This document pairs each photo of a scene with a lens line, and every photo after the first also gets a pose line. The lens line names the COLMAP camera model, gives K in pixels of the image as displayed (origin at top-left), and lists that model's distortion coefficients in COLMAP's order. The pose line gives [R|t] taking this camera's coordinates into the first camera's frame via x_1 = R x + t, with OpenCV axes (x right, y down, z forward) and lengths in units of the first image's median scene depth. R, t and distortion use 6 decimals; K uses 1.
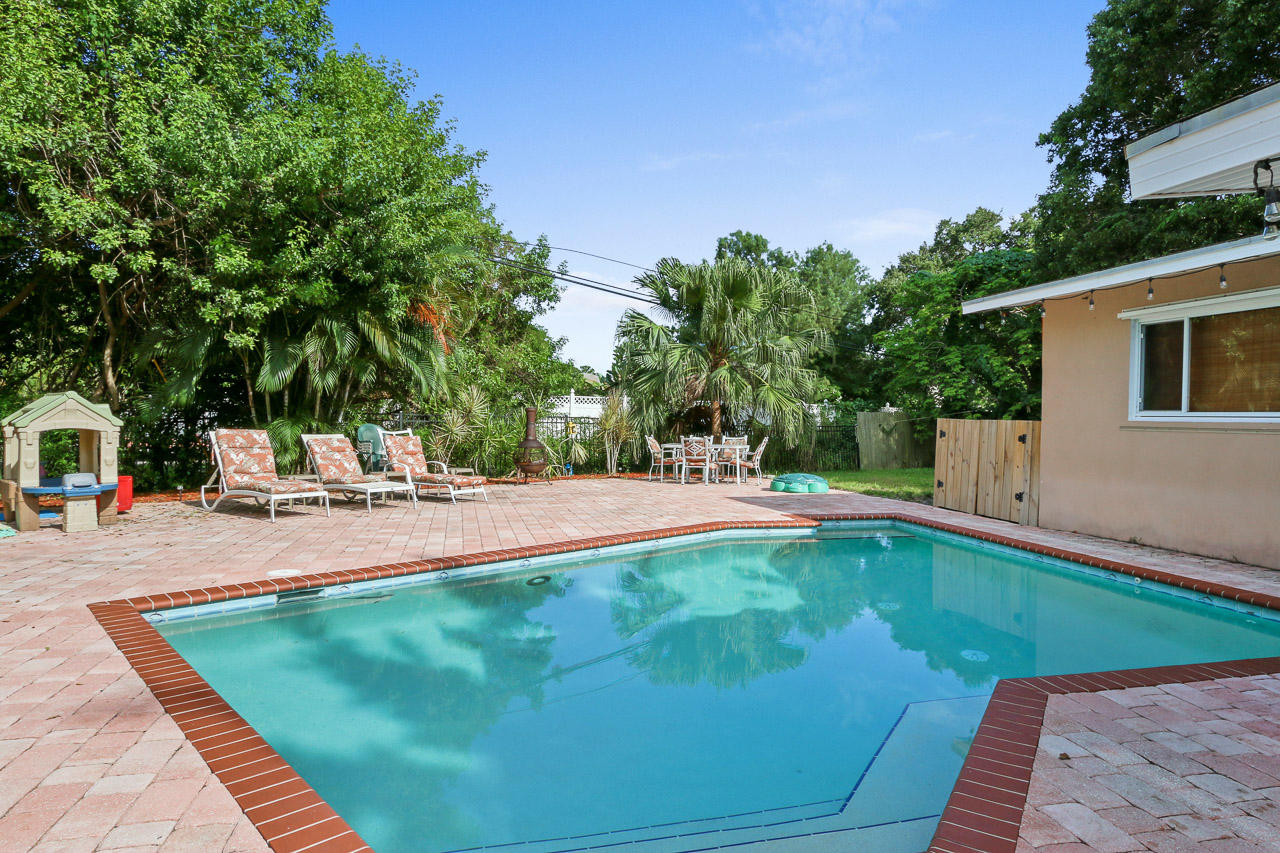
lens RADIAL K [[732.8, 0, 638.9], [0, 732.8, 429.4], [0, 0, 1]] dist [-0.006286, -0.002089]
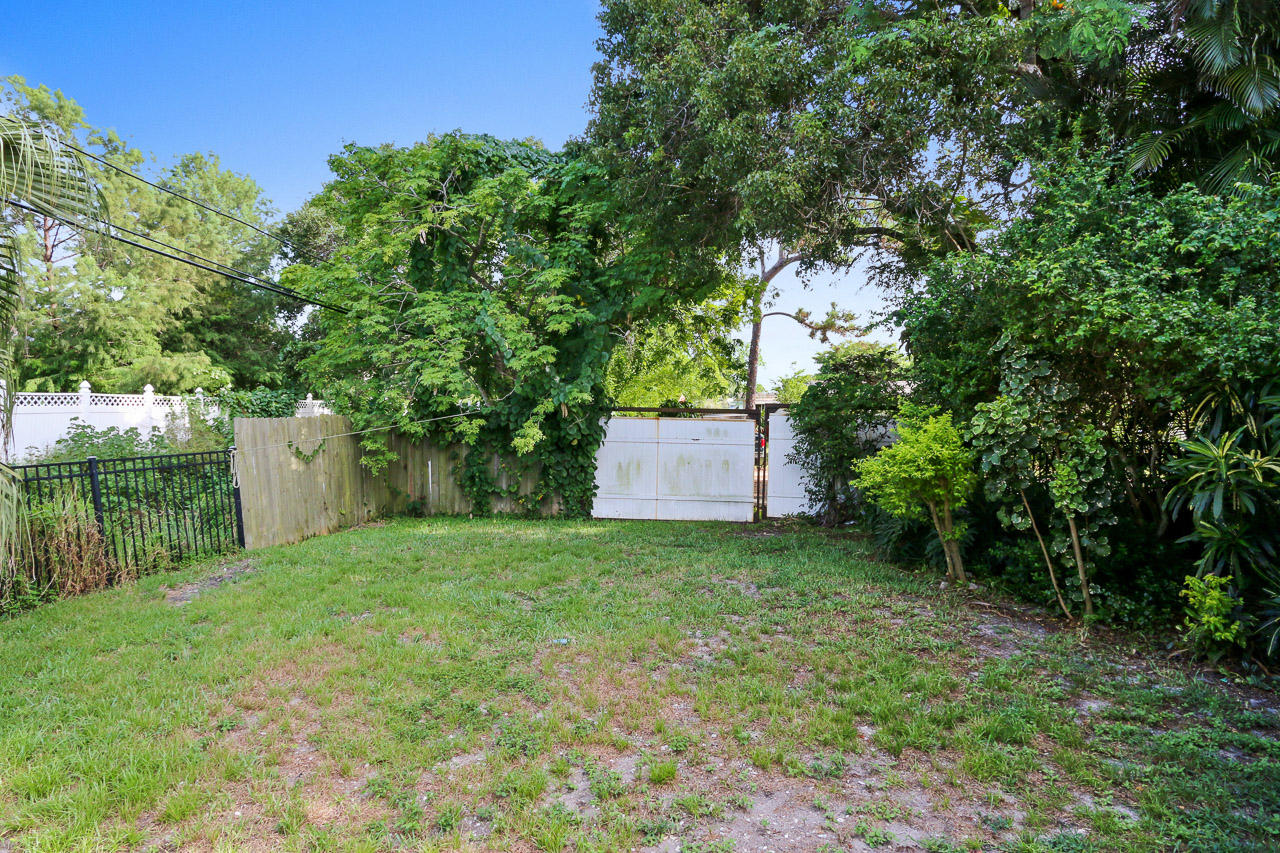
lens RADIAL K [[732.8, 0, 634.8], [0, 732.8, 428.1], [0, 0, 1]] dist [-0.006286, -0.002089]
pose [[0.737557, -0.025541, 0.674801, 0.180523], [0.016744, 0.999669, 0.019536, -0.022859], [-0.675077, -0.003110, 0.737741, 0.516340]]
